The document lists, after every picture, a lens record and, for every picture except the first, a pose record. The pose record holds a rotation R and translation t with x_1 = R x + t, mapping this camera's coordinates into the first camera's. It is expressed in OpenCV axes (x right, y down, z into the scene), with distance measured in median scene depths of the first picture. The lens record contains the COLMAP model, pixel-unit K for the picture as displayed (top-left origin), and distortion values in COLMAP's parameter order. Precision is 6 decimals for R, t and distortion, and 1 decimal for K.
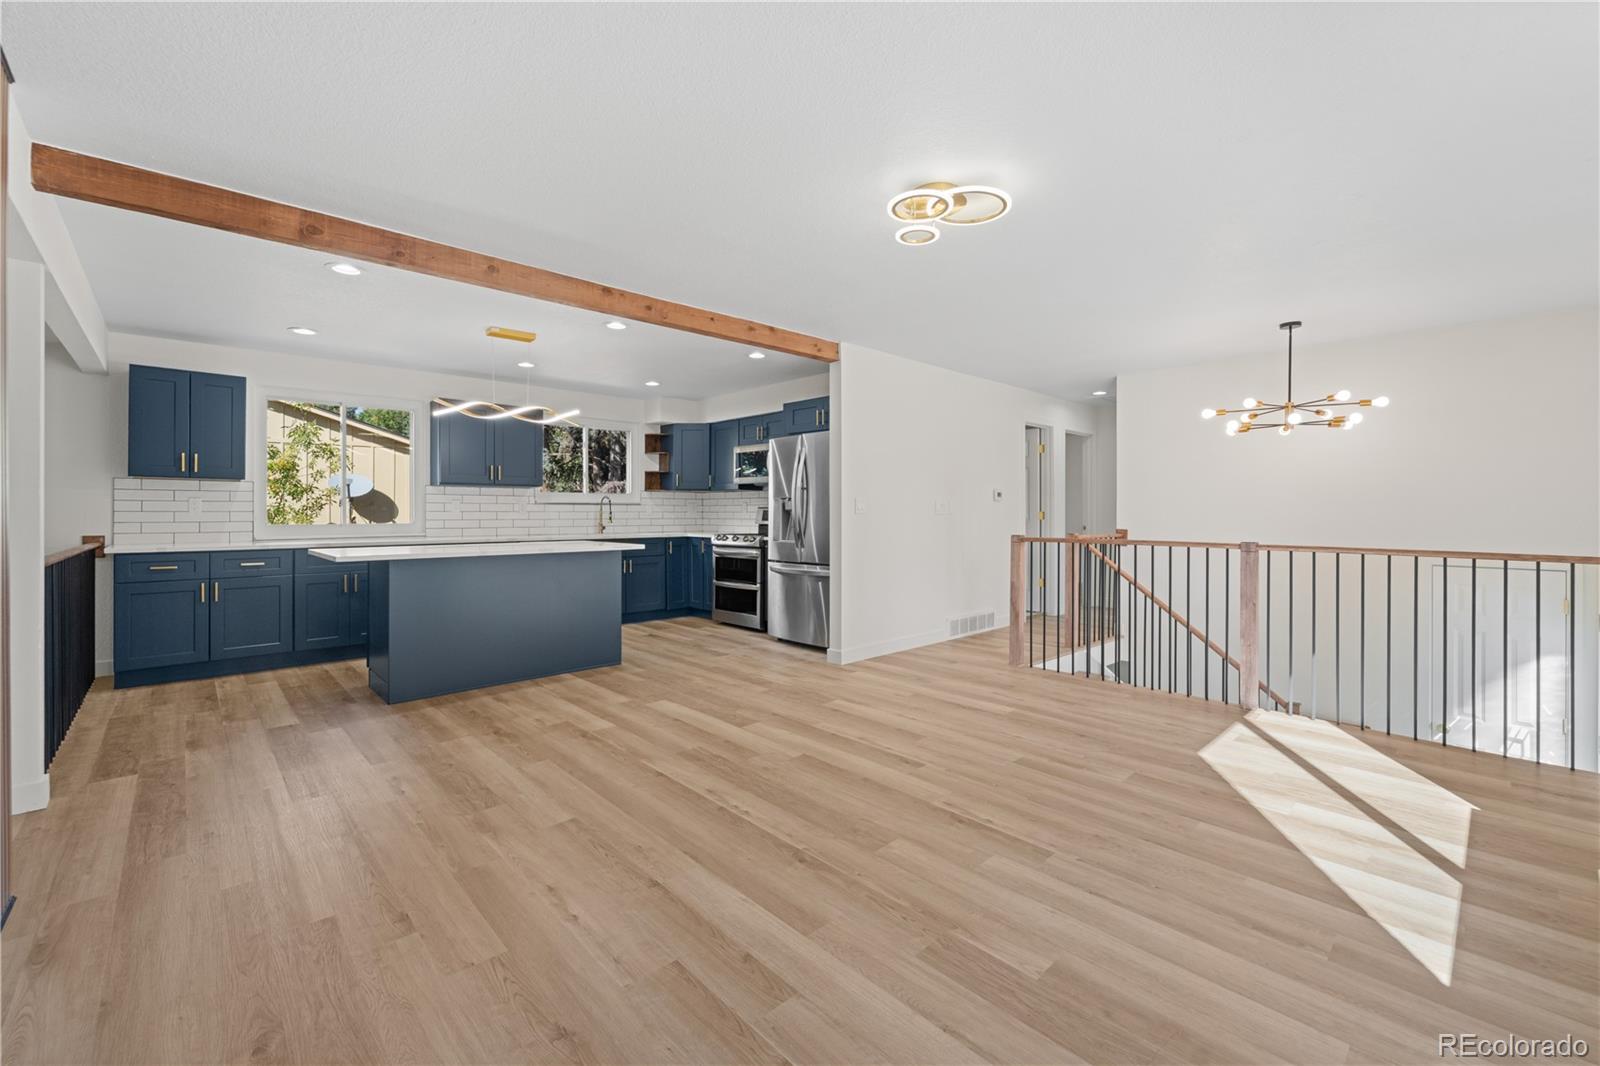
lens RADIAL K [[655.3, 0, 793.5], [0, 655.3, 514.9], [0, 0, 1]] dist [0.005116, -0.002411]
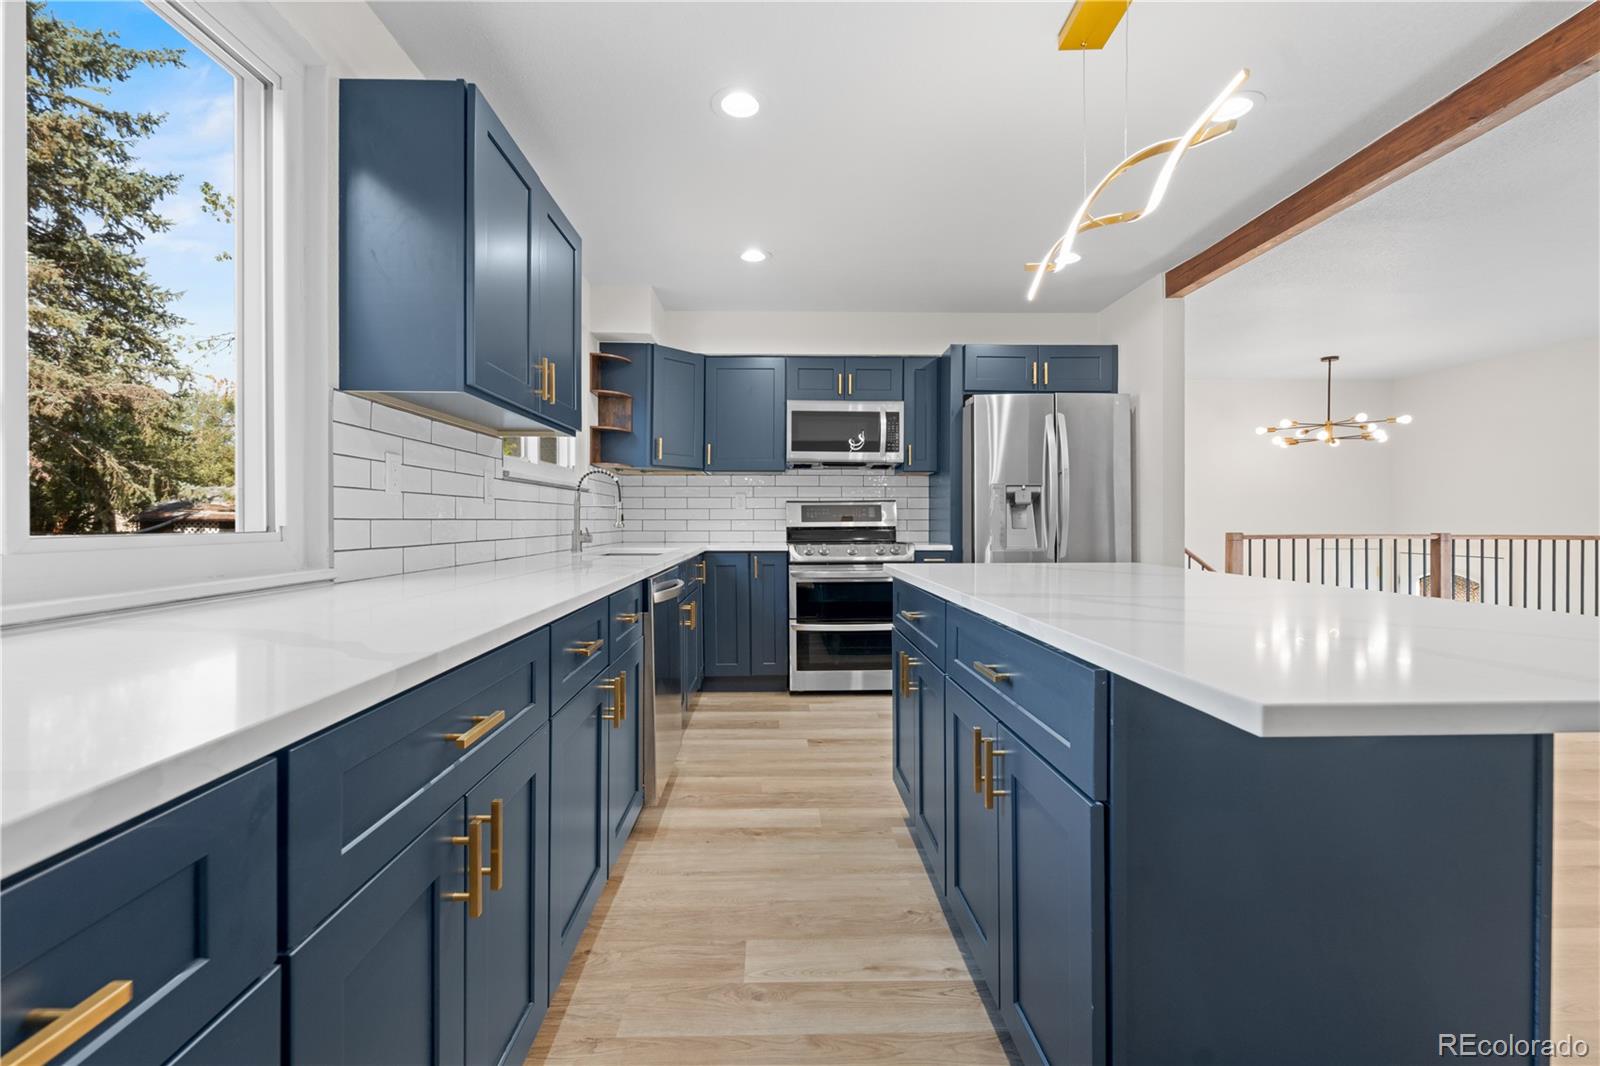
lens RADIAL K [[655.3, 0, 783.1], [0, 655.3, 523.5], [0, 0, 1]] dist [0.005116, -0.002411]
pose [[0.668649, -0.007193, 0.743543, -1.027784], [0.005020, 0.999974, 0.005159, 0.014146], [-0.743561, 0.000283, 0.668668, 1.111292]]
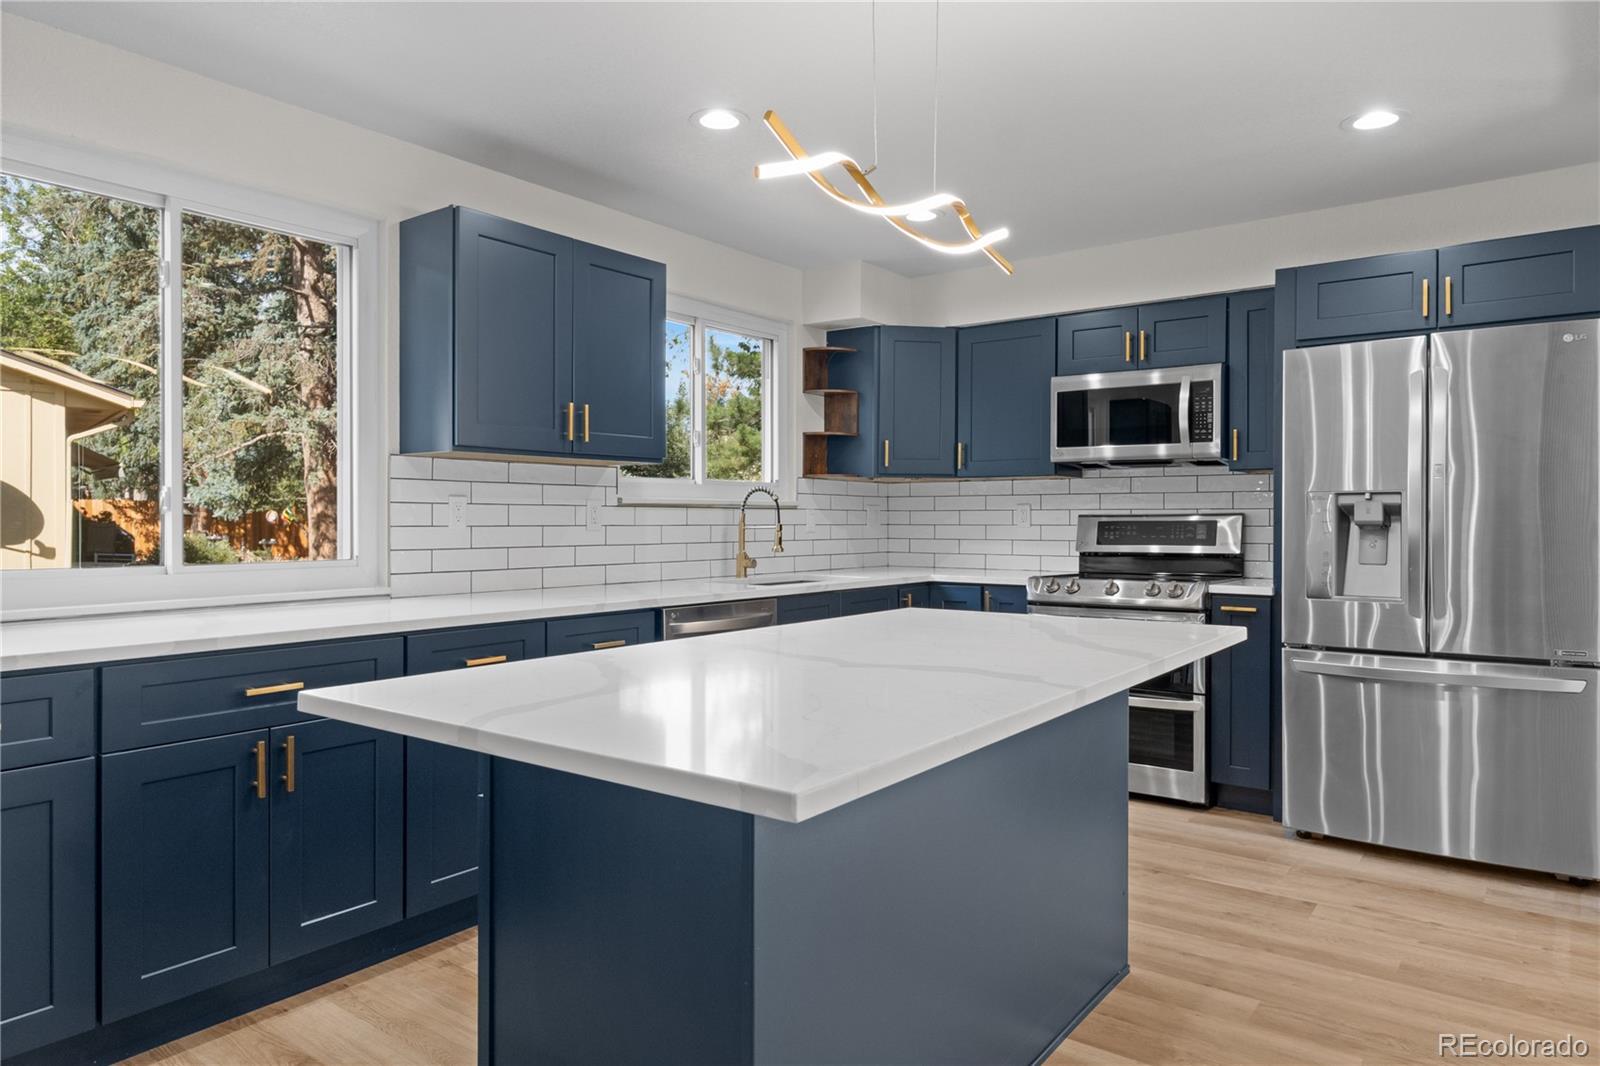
lens RADIAL K [[993.2, 0, 794.4], [0, 993.2, 525.8], [0, 0, 1]] dist [0.000872, 0.001147]
pose [[0.985708, -0.002242, 0.168449, -0.701238], [0.001851, 0.999995, 0.002481, -0.011237], [-0.168453, -0.002134, 0.985707, 0.689163]]
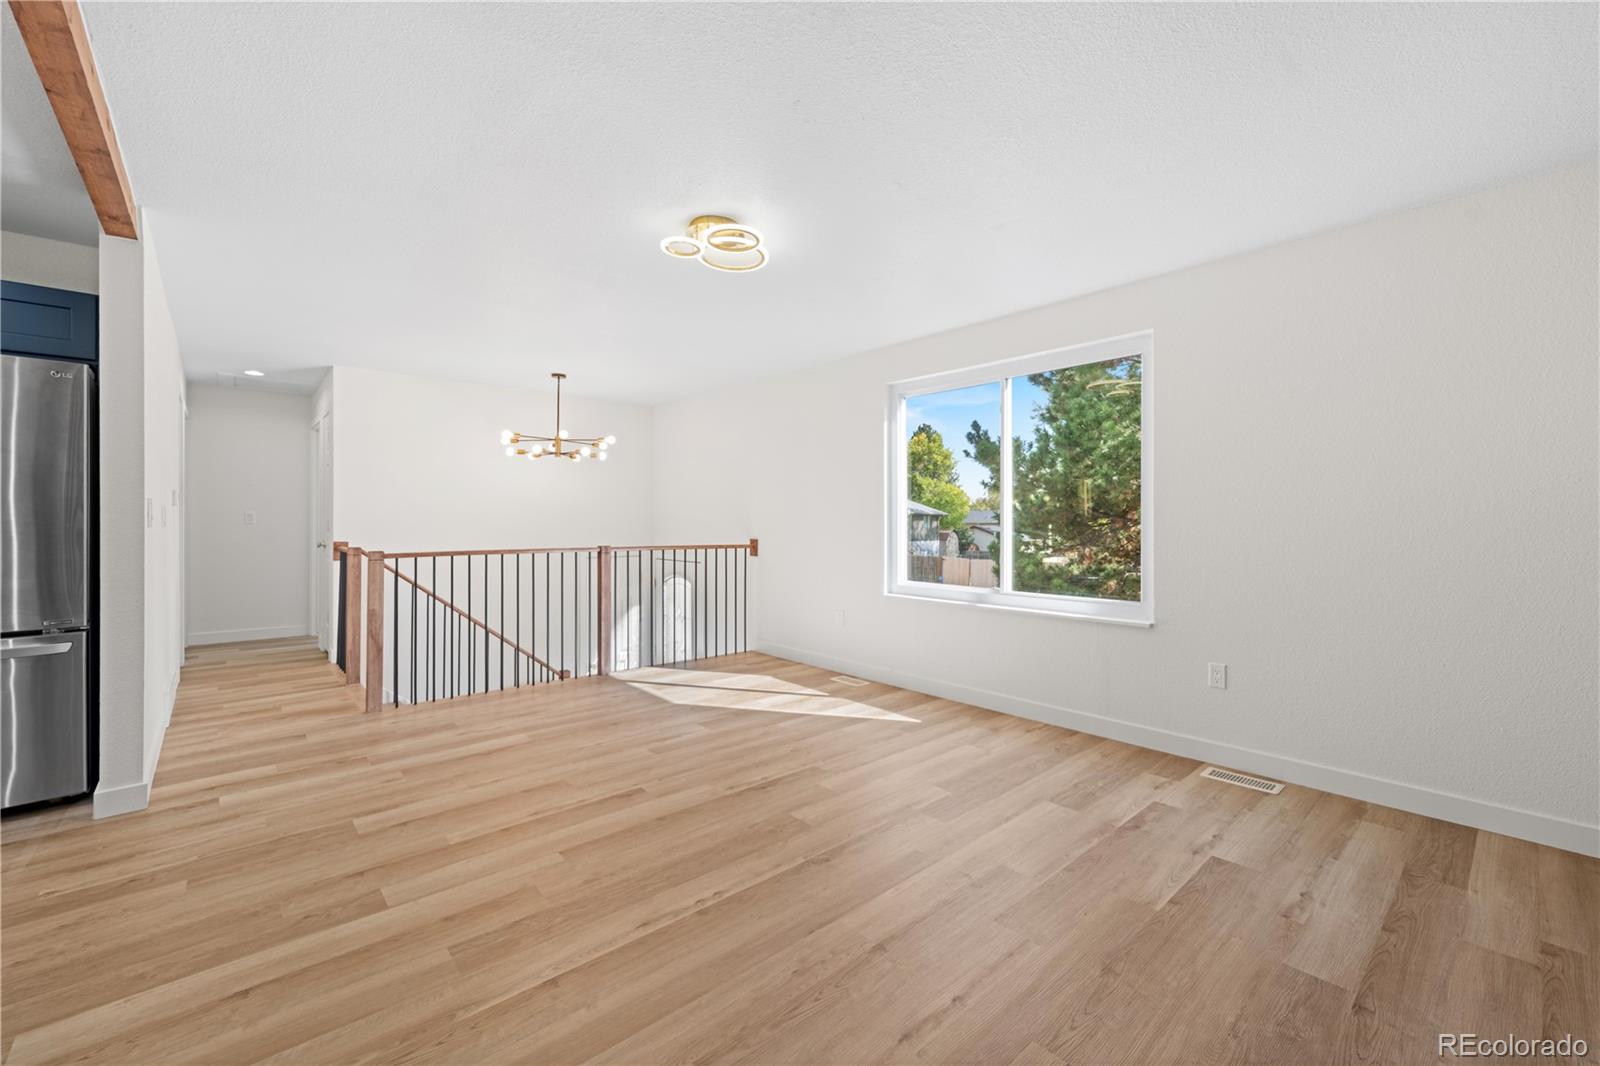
lens RADIAL K [[655.3, 0, 802.2], [0, 655.3, 519.2], [0, 0, 1]] dist [0.005116, -0.002411]
pose [[0.021782, 0.001176, 0.999762, -0.600819], [0.003151, 0.999994, -0.001245, -0.007270], [-0.999758, 0.003177, 0.021779, 0.592684]]
